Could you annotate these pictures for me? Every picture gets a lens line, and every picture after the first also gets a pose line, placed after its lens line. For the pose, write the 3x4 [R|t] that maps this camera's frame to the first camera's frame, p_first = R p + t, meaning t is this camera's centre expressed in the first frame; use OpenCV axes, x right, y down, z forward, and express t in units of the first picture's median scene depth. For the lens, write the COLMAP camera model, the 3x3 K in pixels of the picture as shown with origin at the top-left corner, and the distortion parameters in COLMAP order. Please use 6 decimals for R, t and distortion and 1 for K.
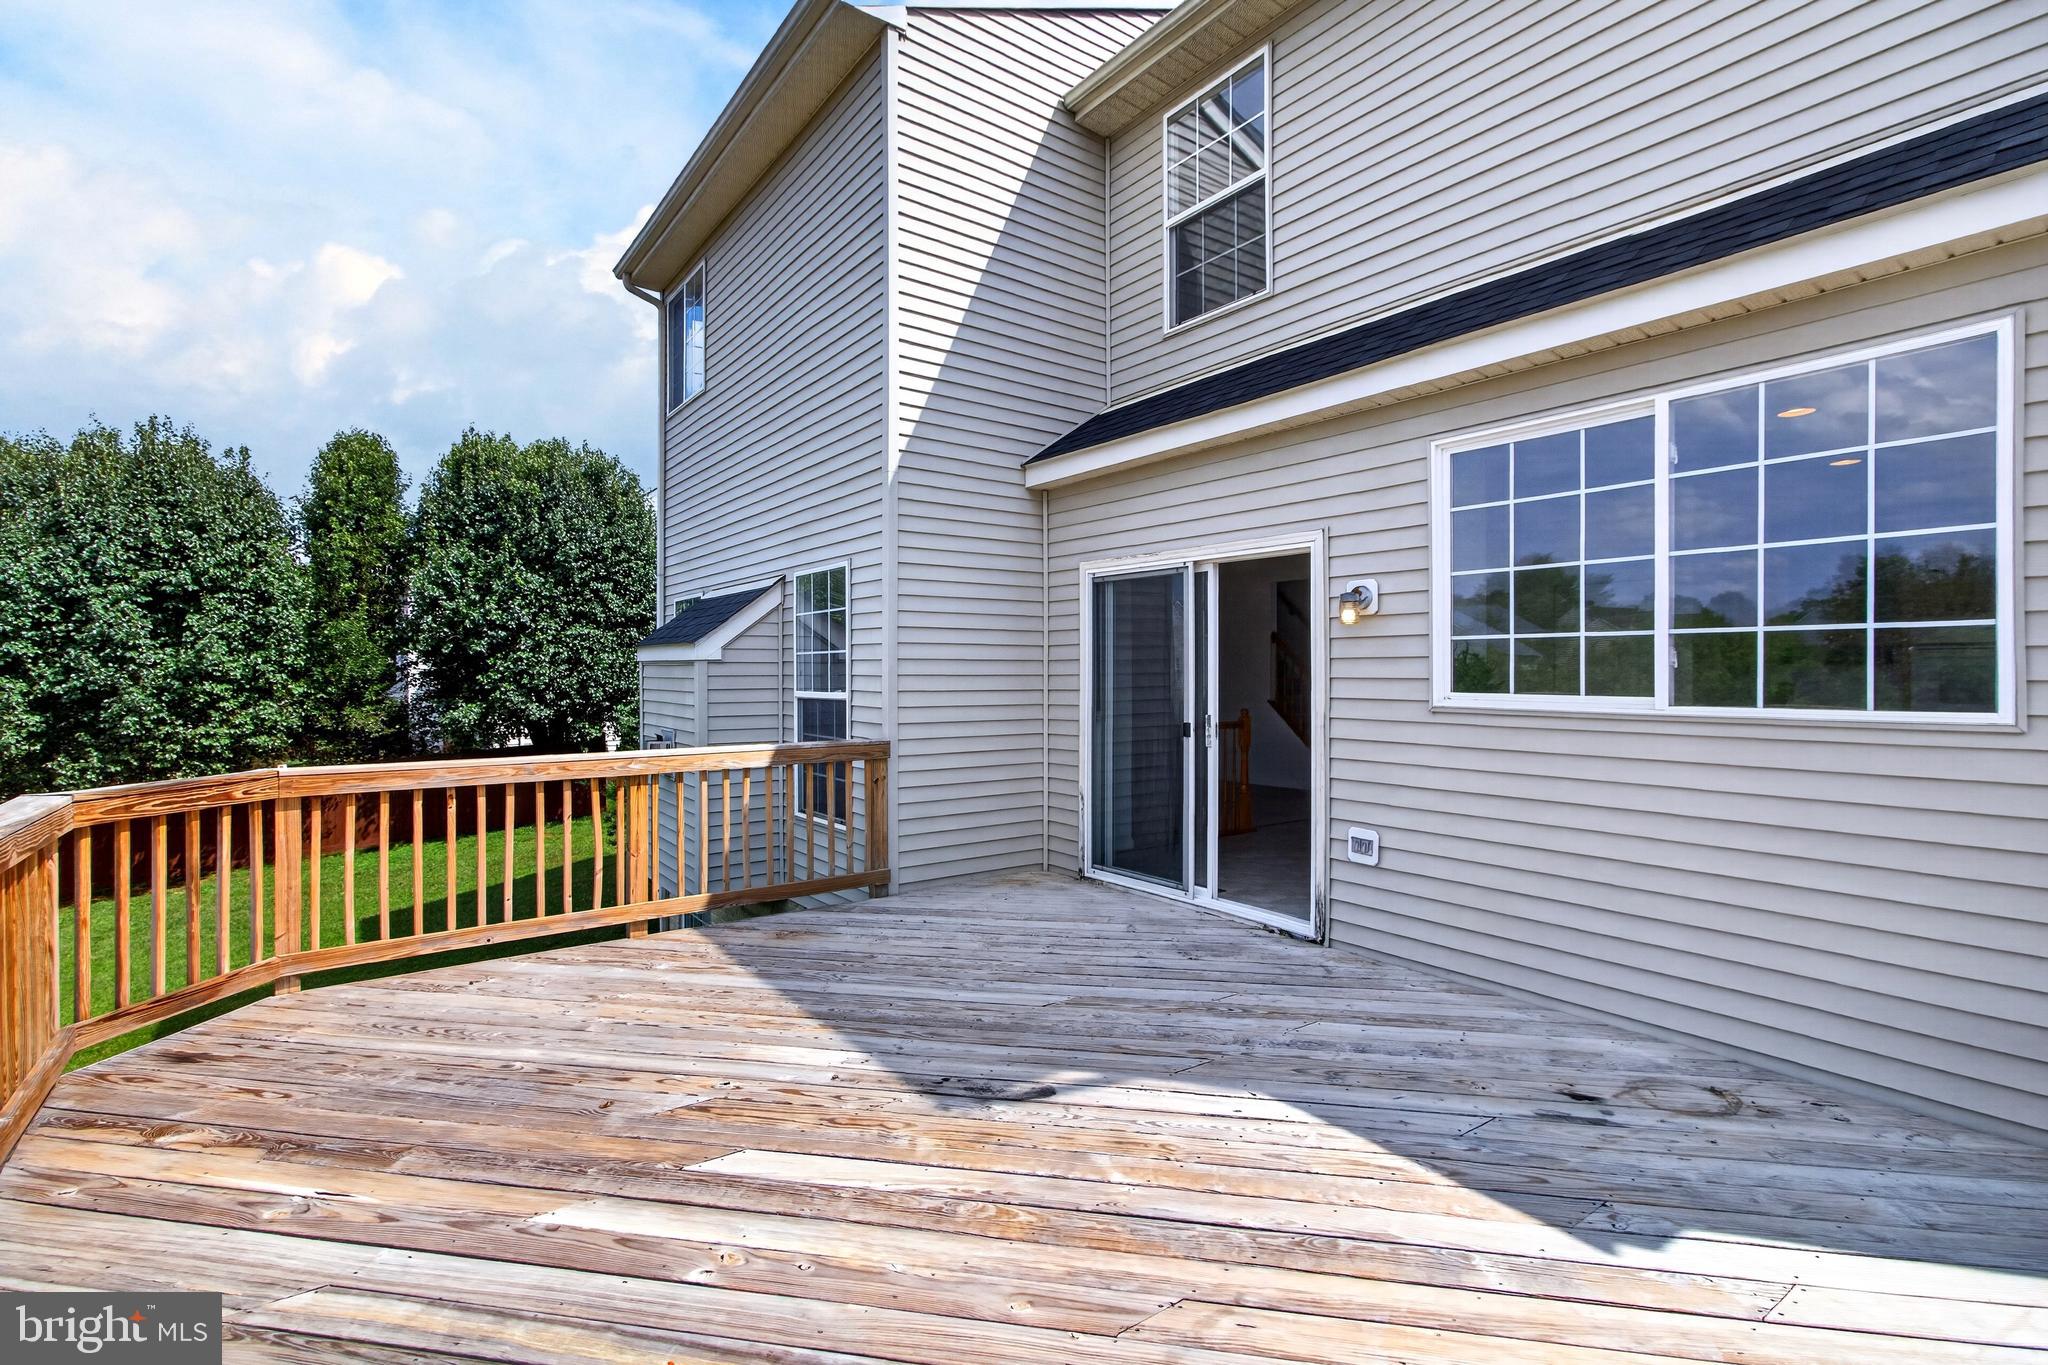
lens RADIAL K [[941.8, 0, 1023.3], [0, 941.8, 665.1], [0, 0, 1]] dist [0.014323, -0.000056]
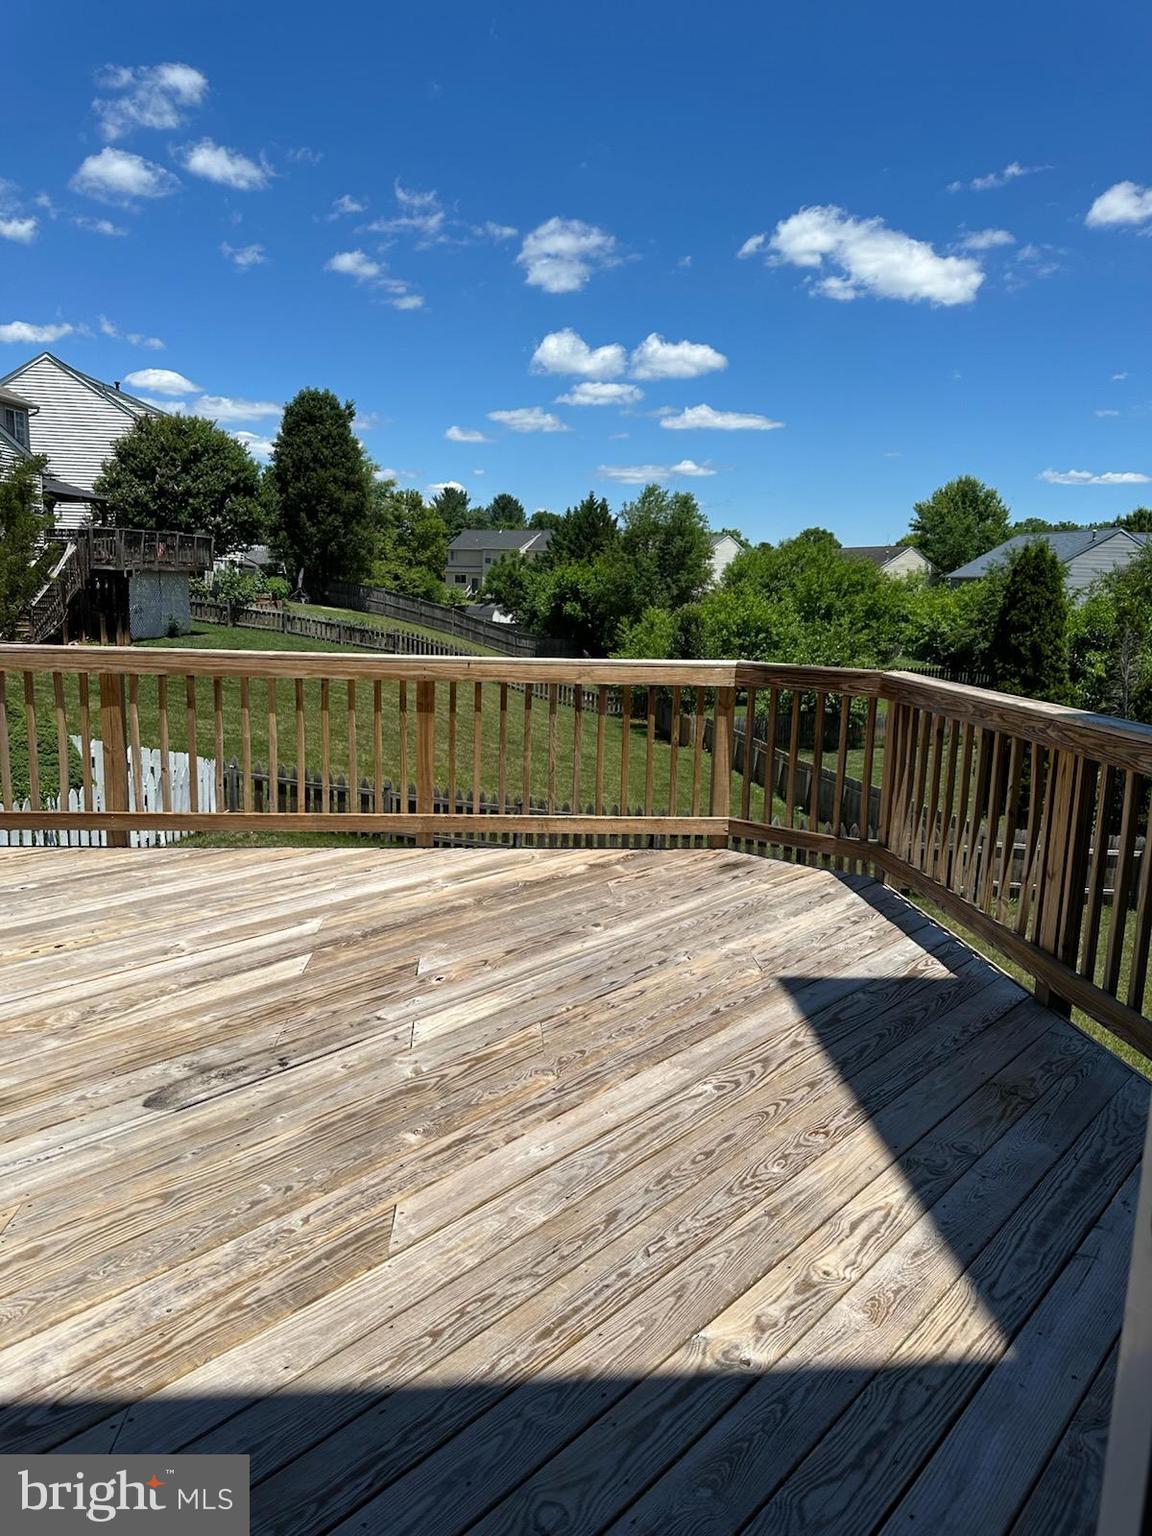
lens RADIAL K [[1086.3, 0, 576.0], [0, 1086.3, 768.0], [0, 0, 1]] dist [0.041444, -0.059728]
pose [[-0.520476, 0.130366, -0.843866, 0.576575], [-0.022595, 0.985828, 0.166233, 0.031880], [0.853577, 0.105588, -0.510154, 1.774111]]
